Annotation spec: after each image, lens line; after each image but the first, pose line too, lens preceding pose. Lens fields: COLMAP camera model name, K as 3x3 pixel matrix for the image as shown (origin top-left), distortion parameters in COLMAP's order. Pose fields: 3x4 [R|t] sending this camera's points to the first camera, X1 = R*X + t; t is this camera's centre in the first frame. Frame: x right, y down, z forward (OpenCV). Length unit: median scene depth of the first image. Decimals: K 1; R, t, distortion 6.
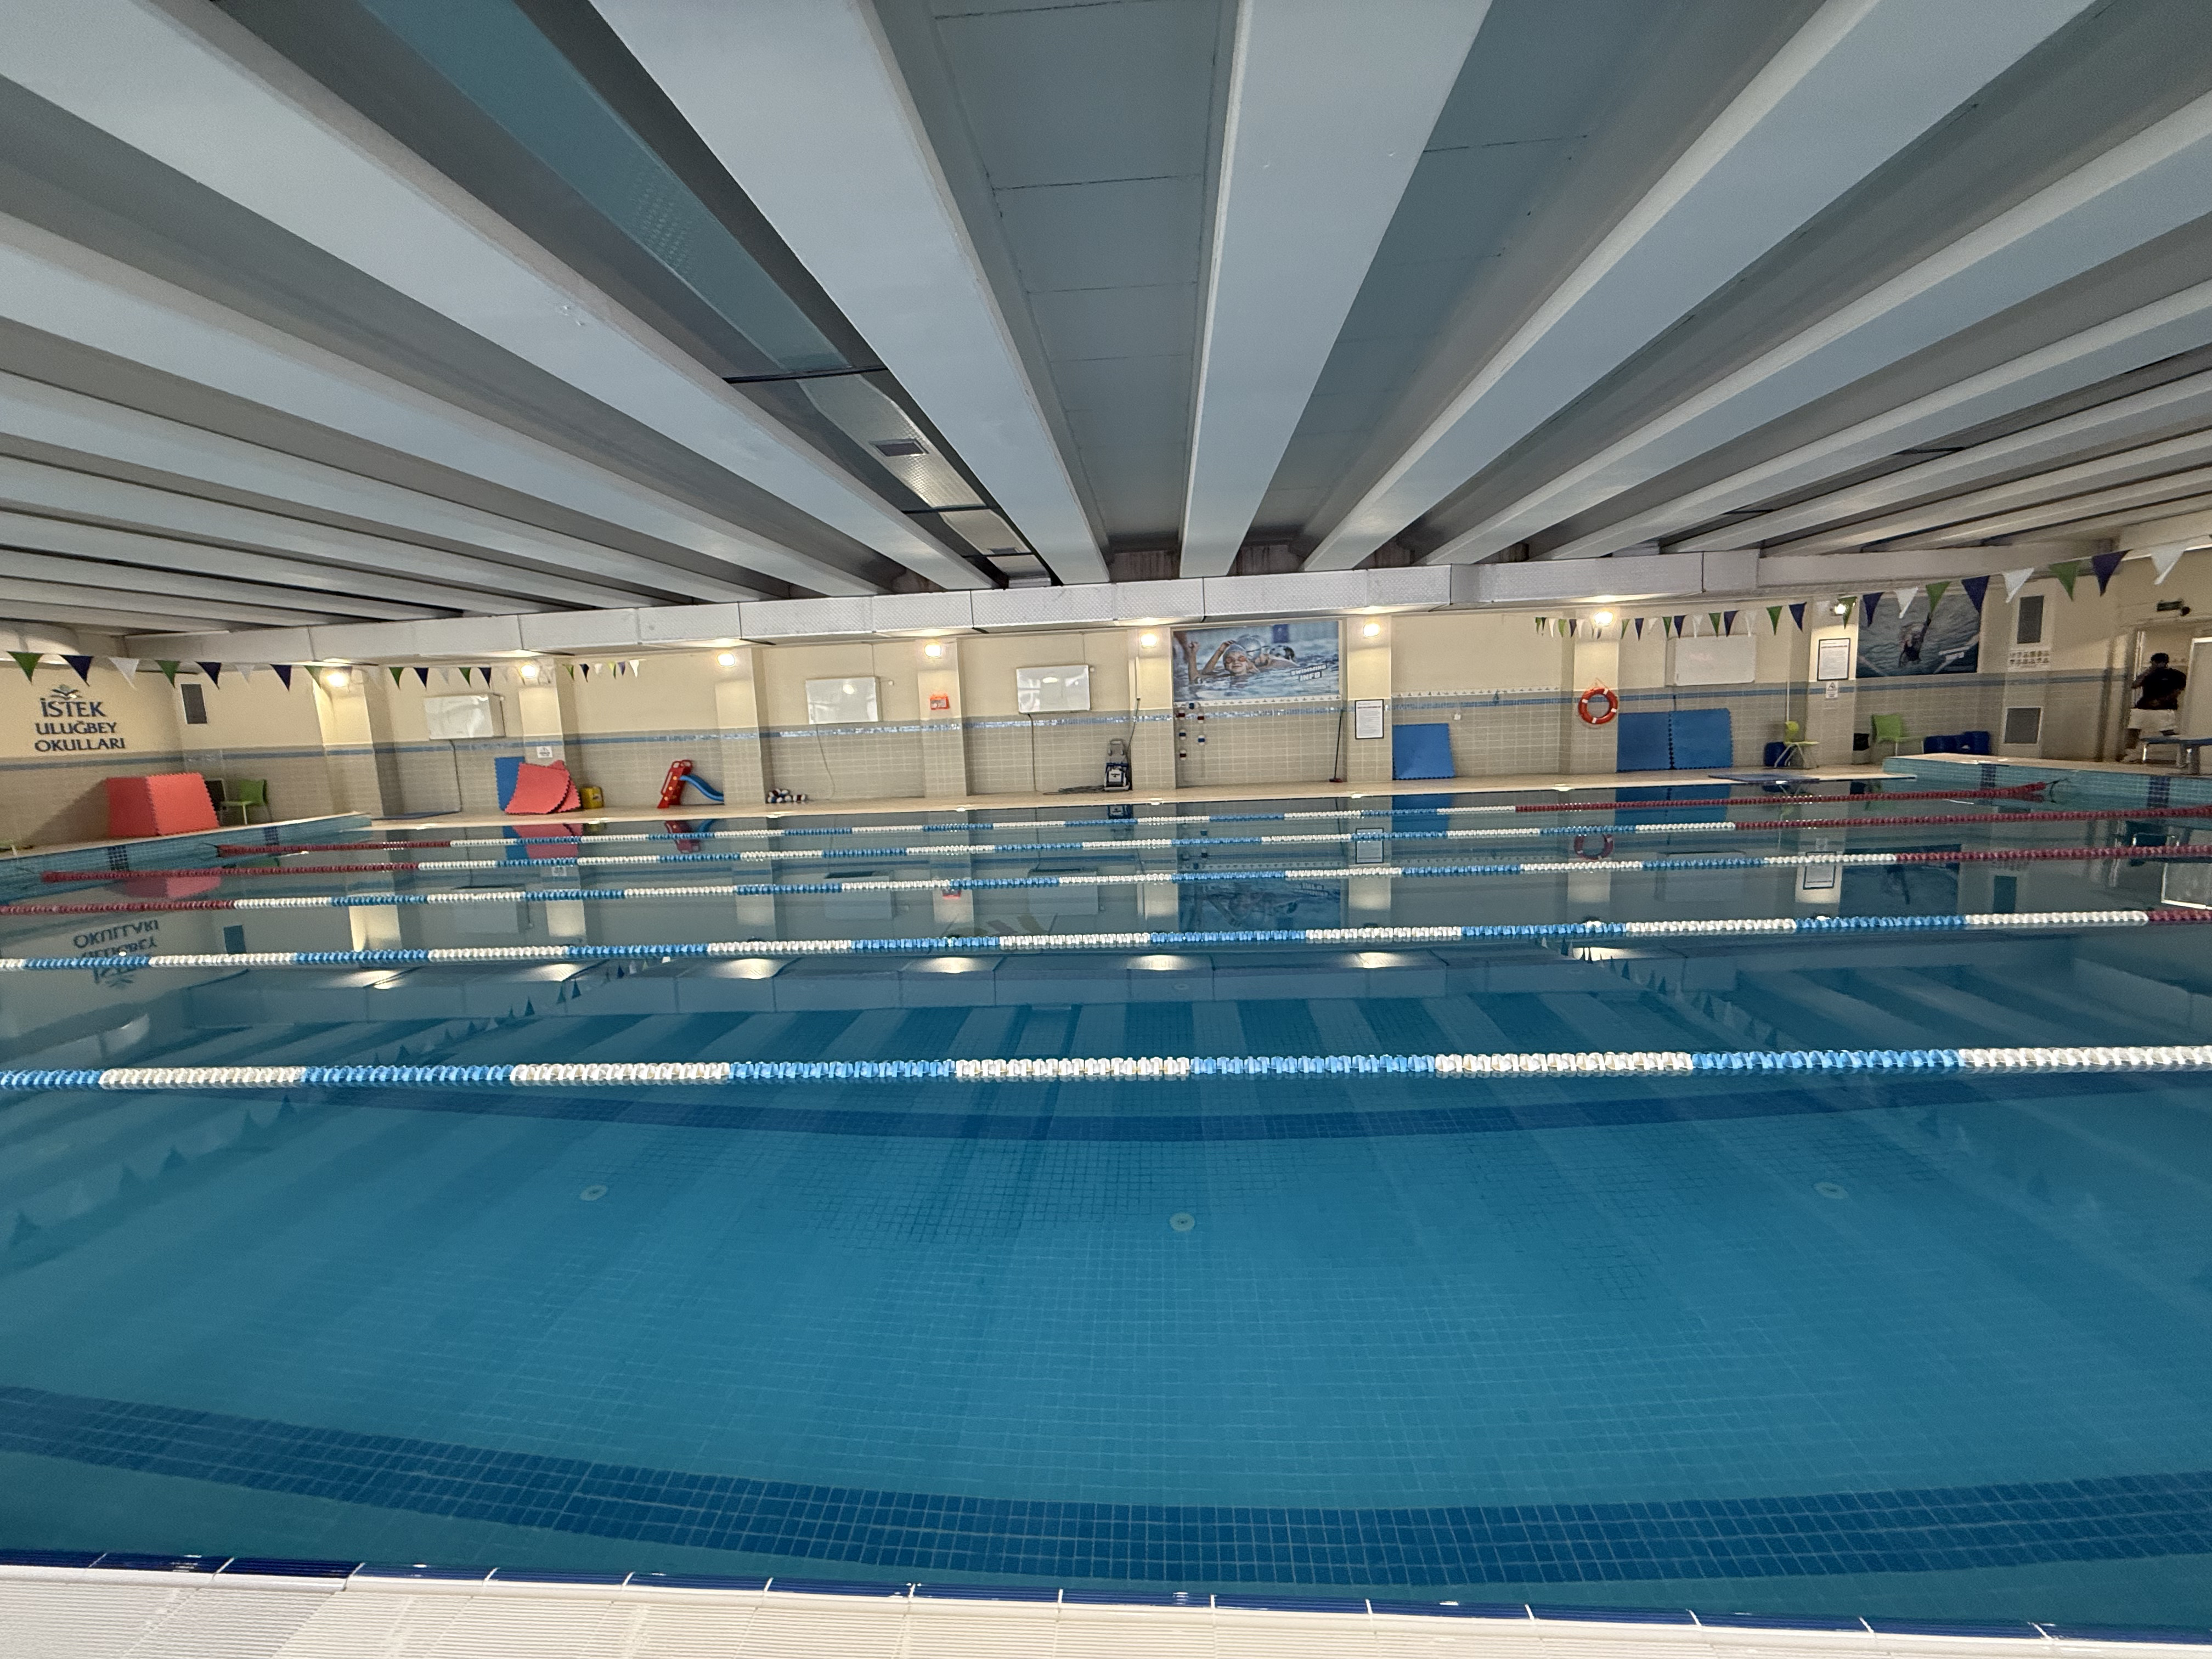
lens RADIAL K [[892.6, 0, 1117.9], [0, 892.6, 845.1], [0, 0, 1]] dist [-0.000468, -0.000788]
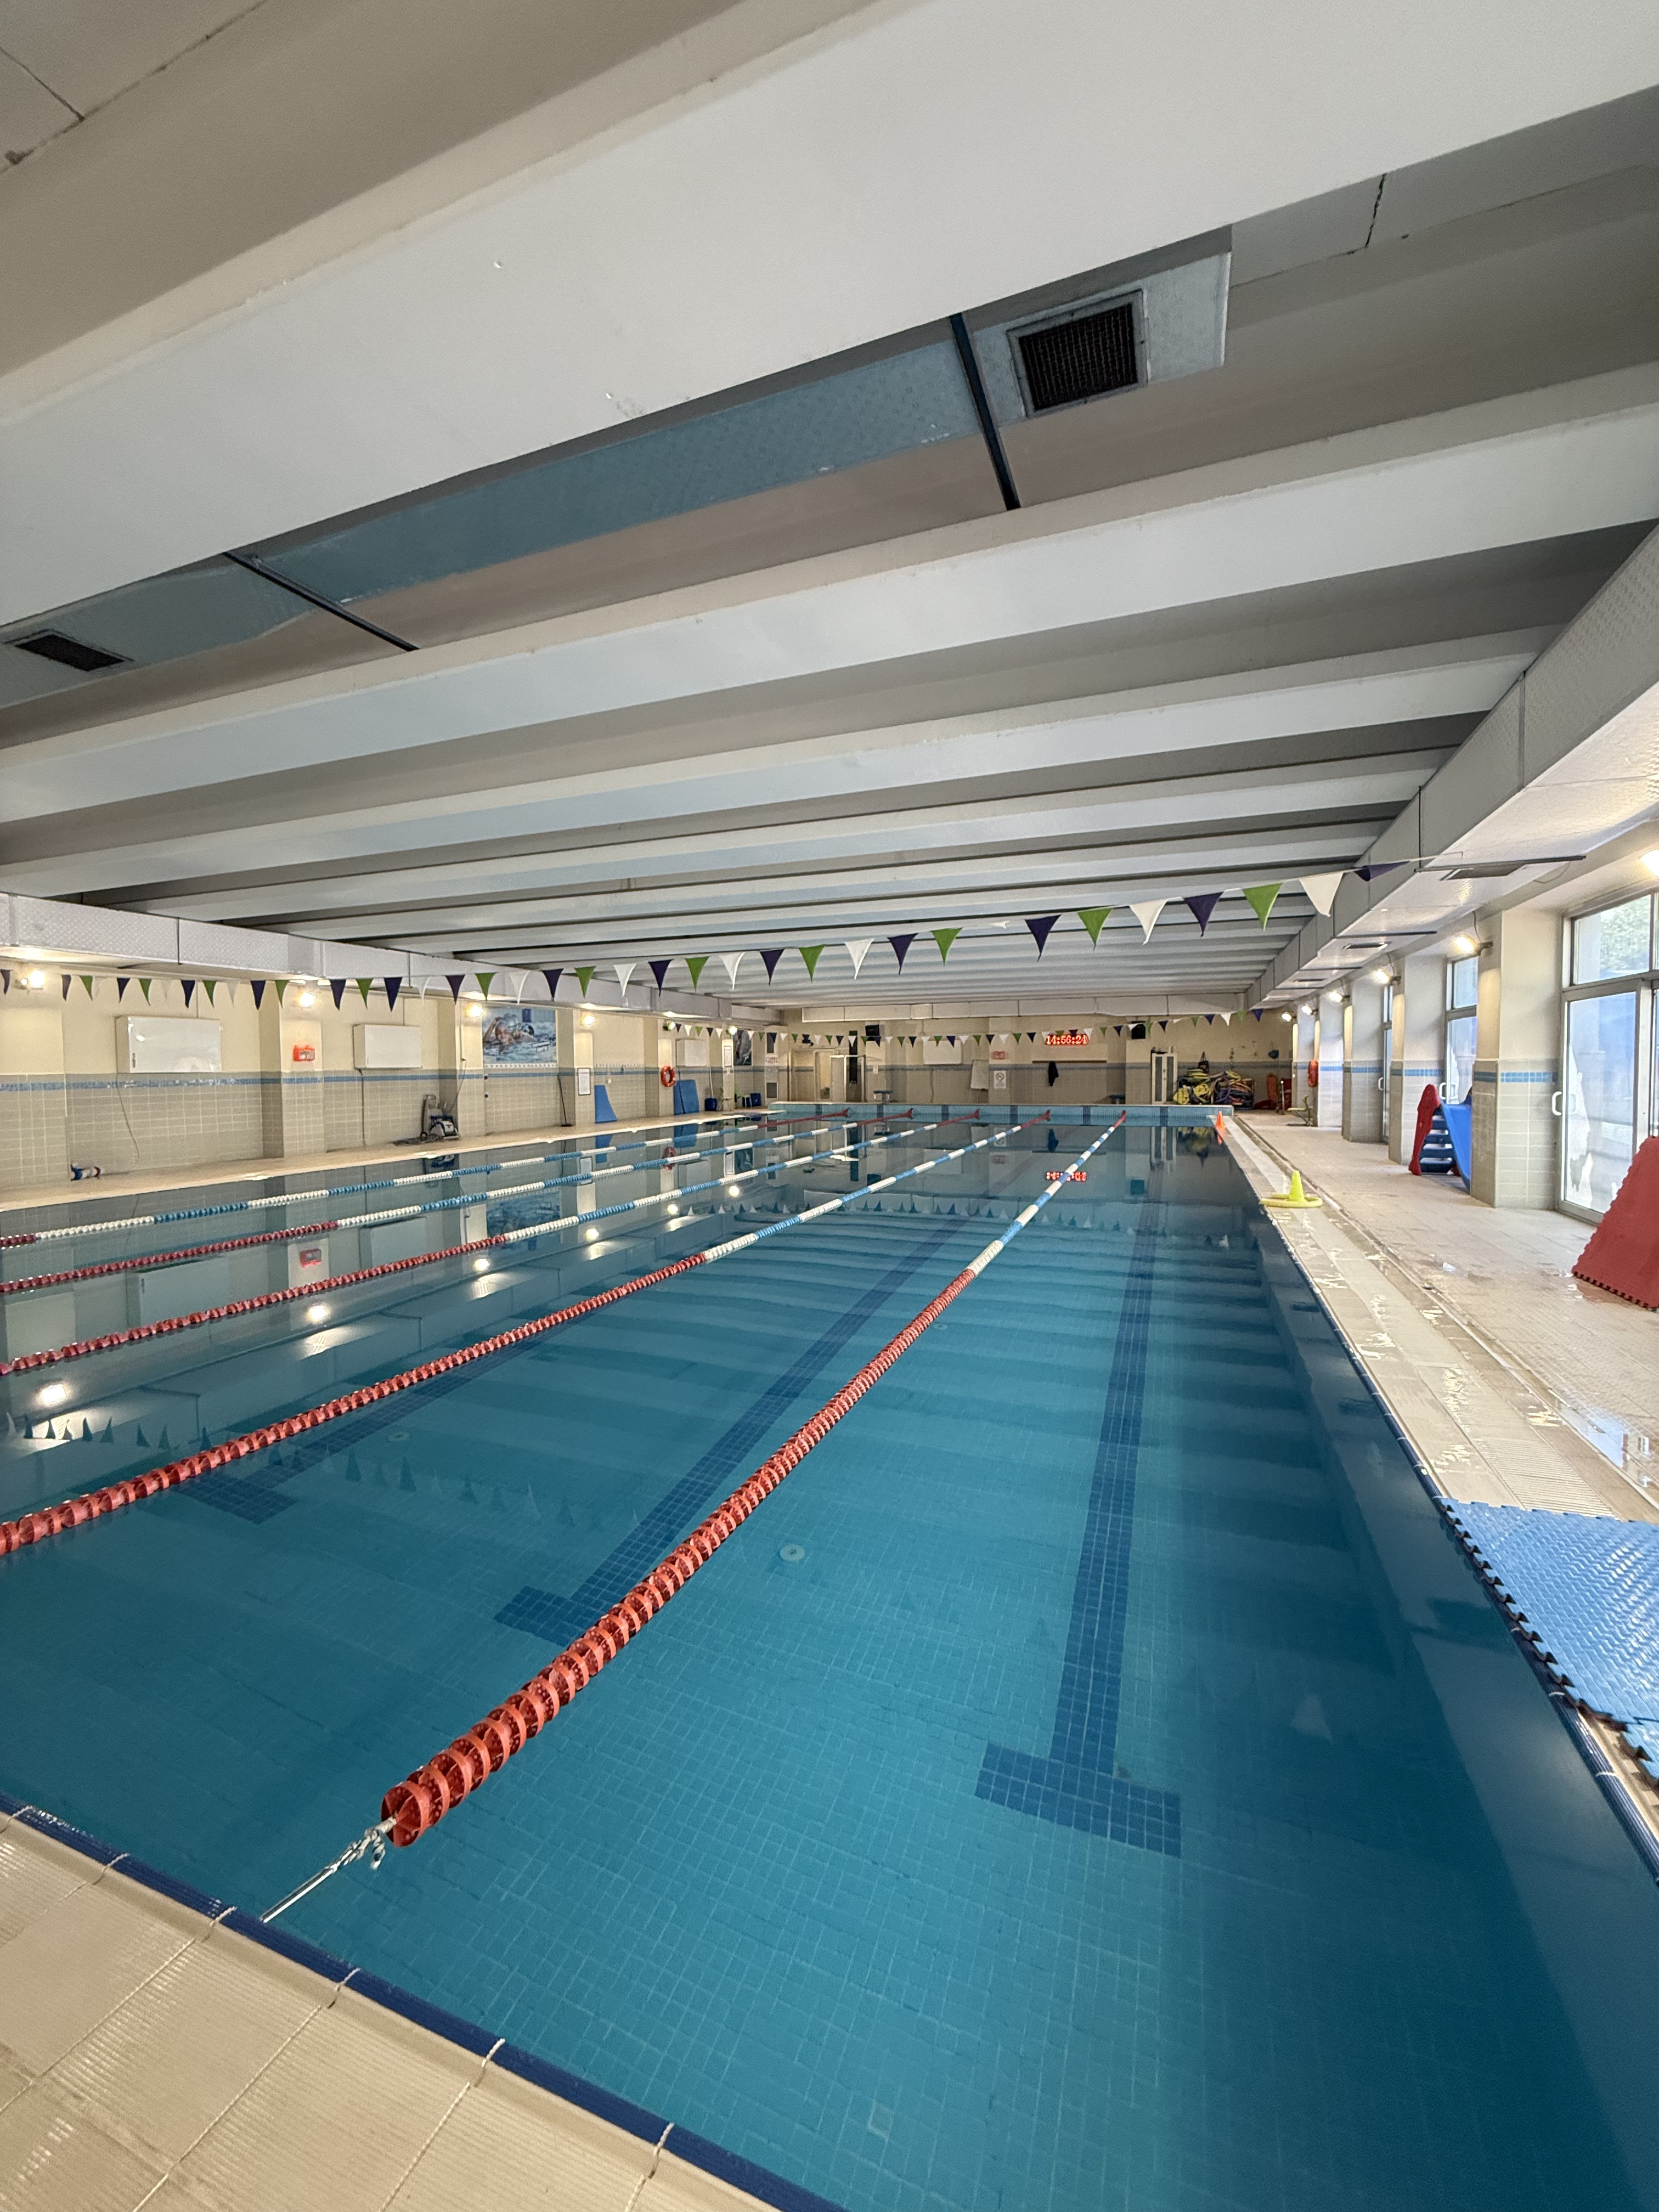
lens RADIAL K [[892.6, 0, 829.0], [0, 892.6, 1109.4], [0, 0, 1]] dist [-0.000468, -0.000788]
pose [[0.276131, -0.006954, 0.961095, -0.957744], [0.143112, 0.989124, -0.033960, 0.007514], [-0.950405, 0.146921, 0.274123, 0.239732]]
